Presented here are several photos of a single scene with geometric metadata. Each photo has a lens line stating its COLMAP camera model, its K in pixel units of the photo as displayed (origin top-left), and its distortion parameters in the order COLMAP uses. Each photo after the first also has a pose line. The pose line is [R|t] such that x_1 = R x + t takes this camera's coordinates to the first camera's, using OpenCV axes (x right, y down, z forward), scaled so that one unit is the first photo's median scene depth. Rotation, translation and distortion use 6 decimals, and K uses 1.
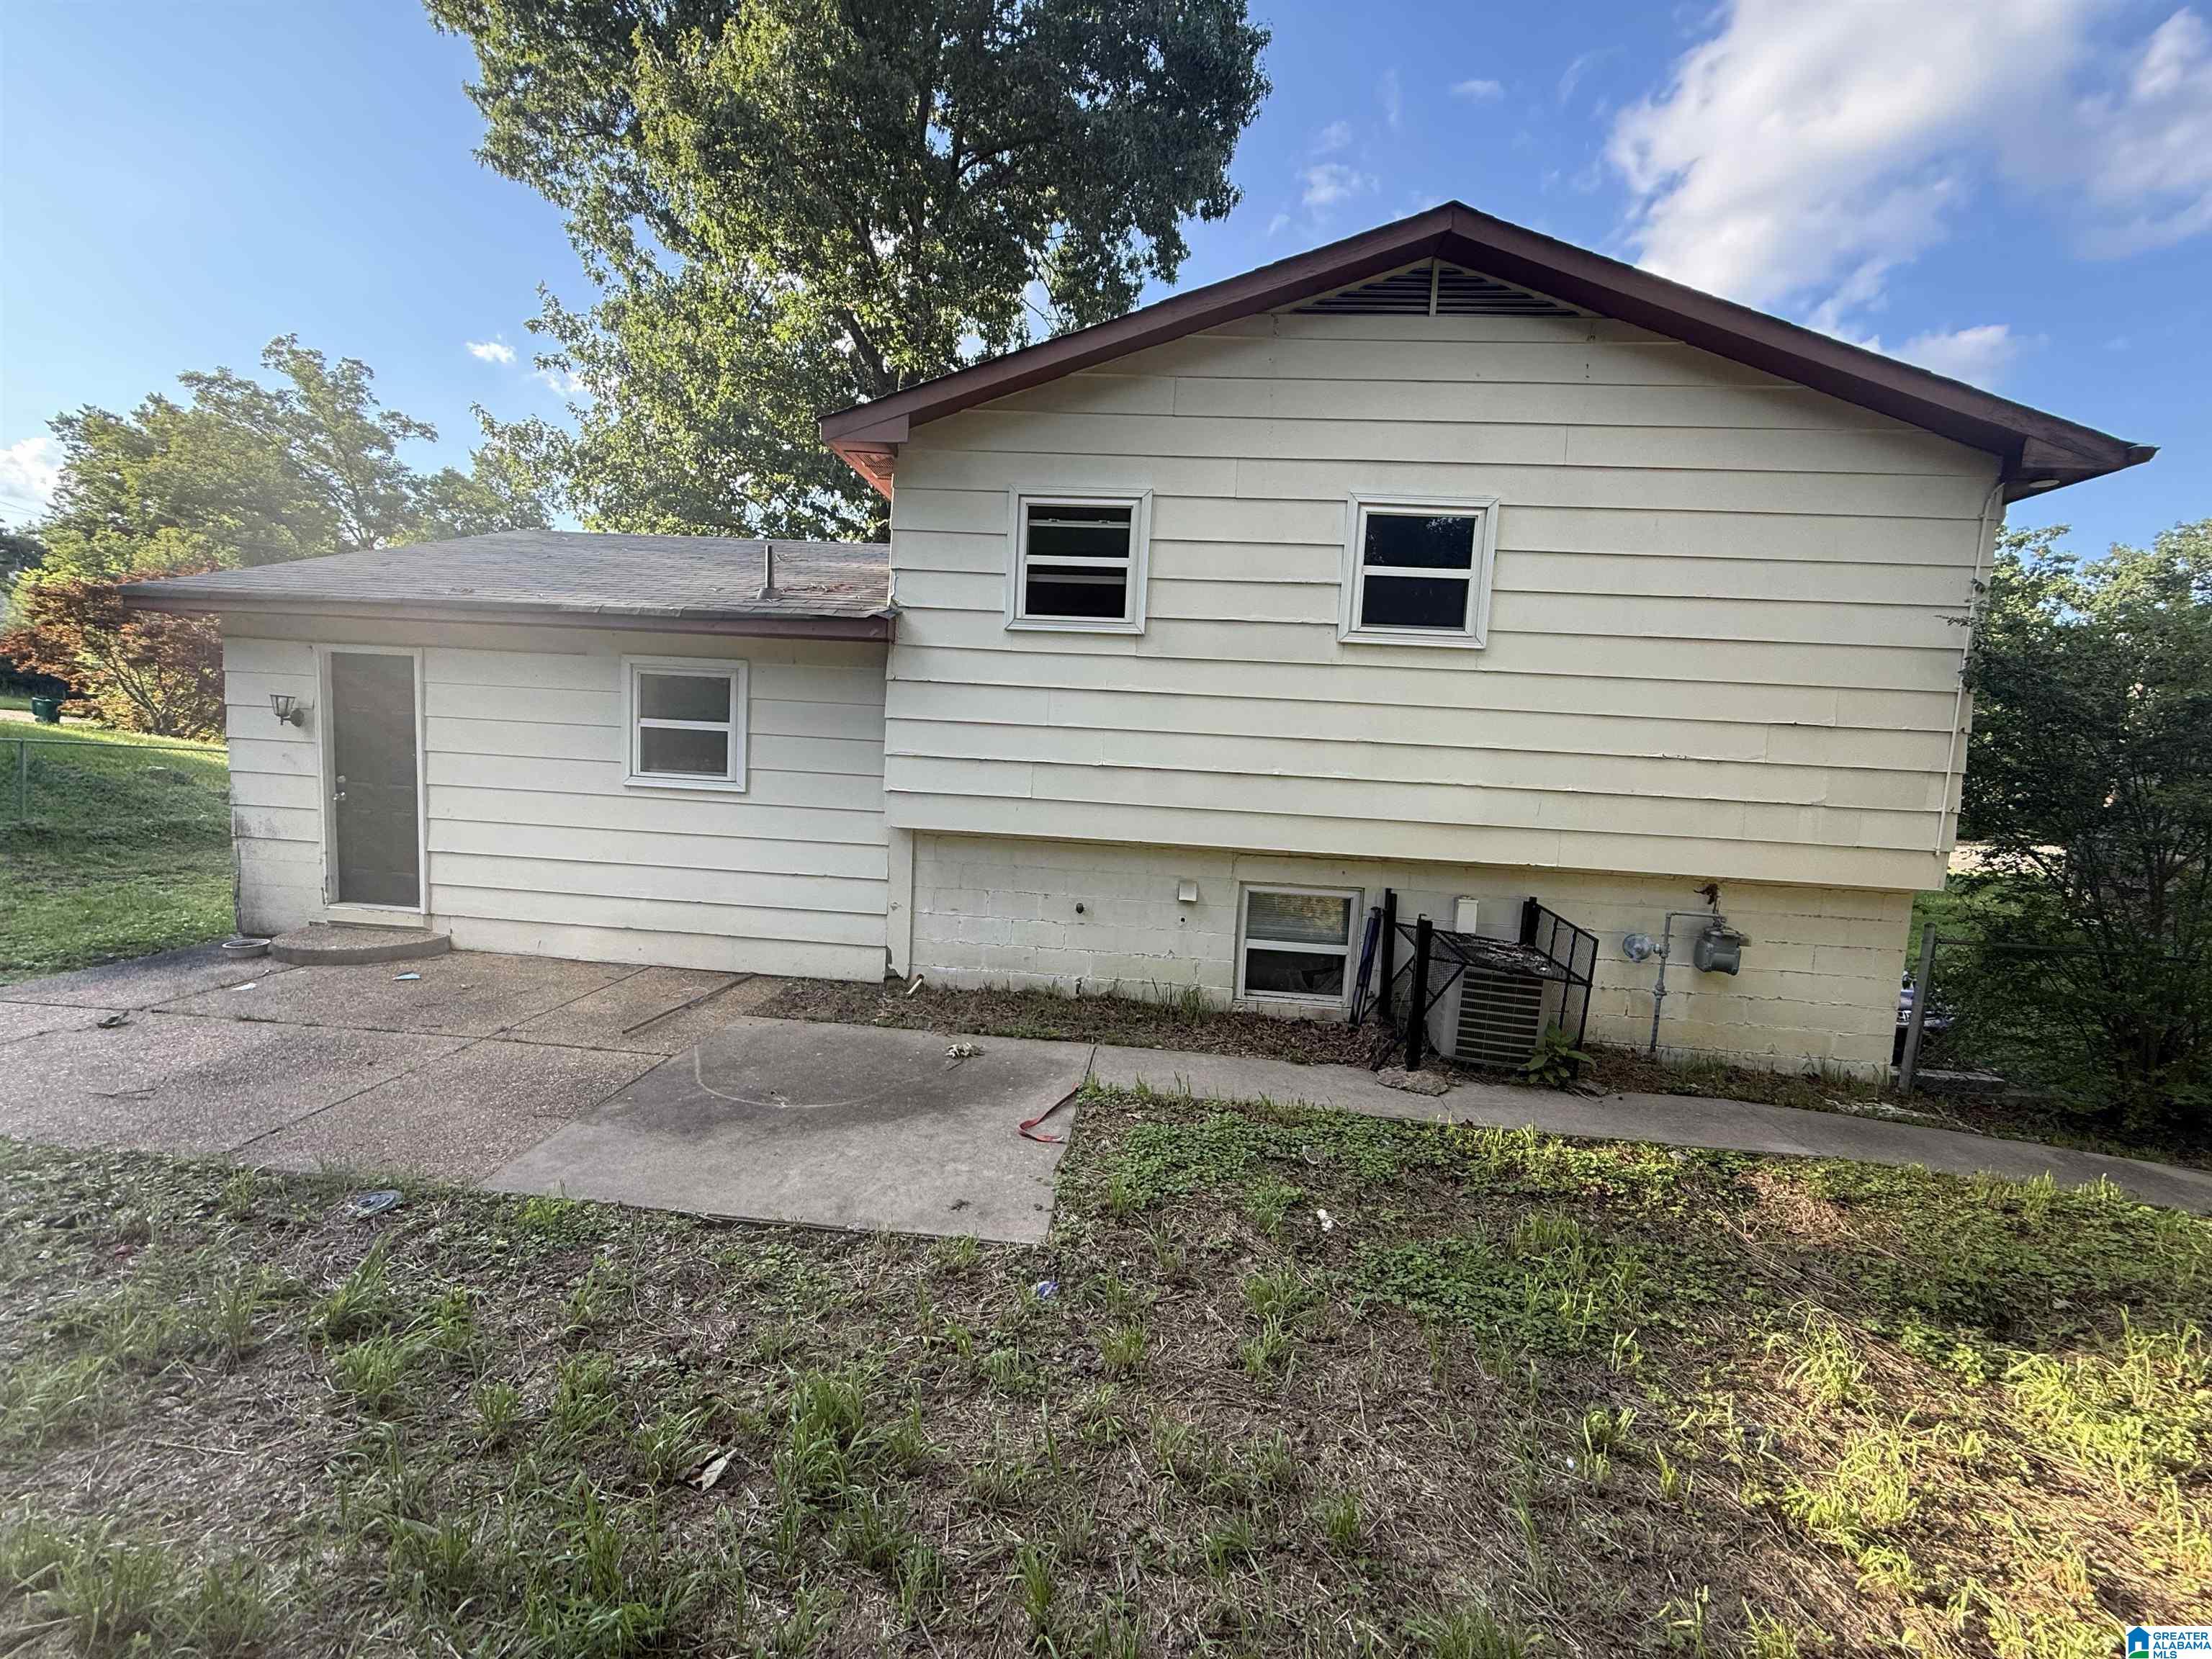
lens RADIAL K [[886.4, 0, 1094.4], [0, 886.4, 833.3], [0, 0, 1]] dist [-0.001328, -0.000210]
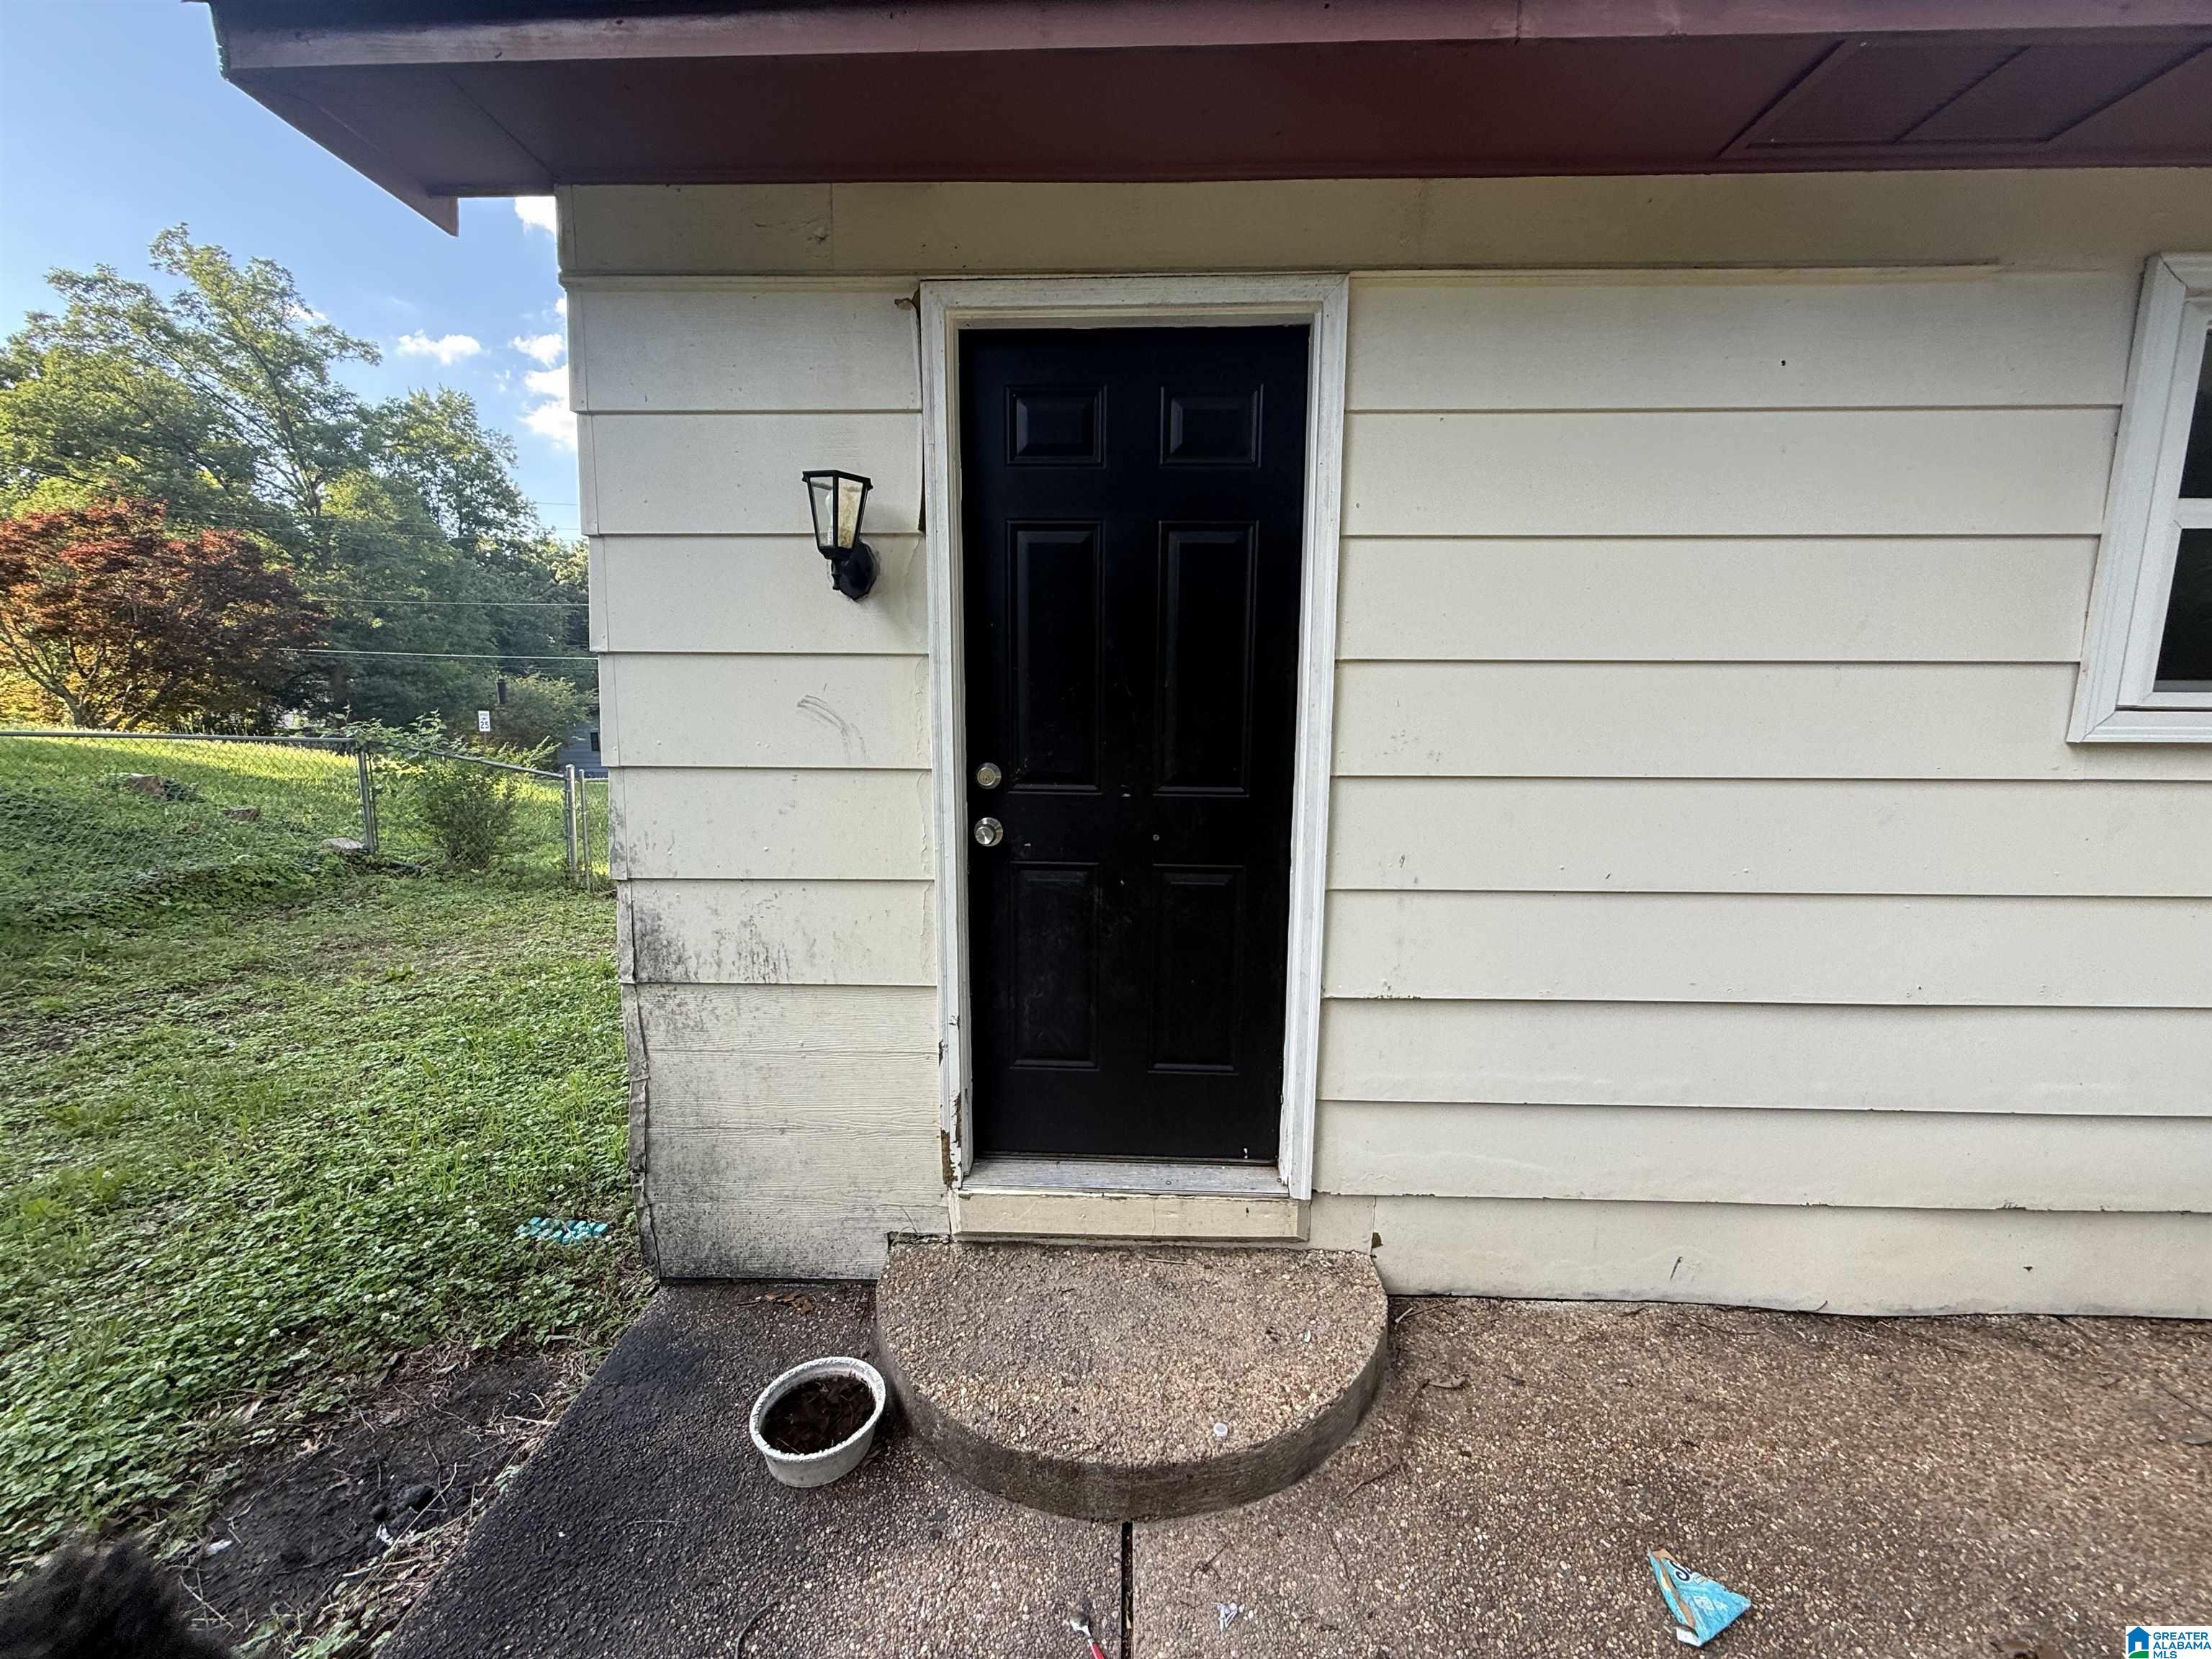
lens RADIAL K [[886.4, 0, 1094.4], [0, 886.4, 833.3], [0, 0, 1]] dist [-0.001328, -0.000210]
pose [[0.997153, -0.057950, 0.048249, -0.241300], [0.055461, 0.997136, 0.051411, -0.016009], [-0.051090, -0.048589, 0.997511, 0.202212]]
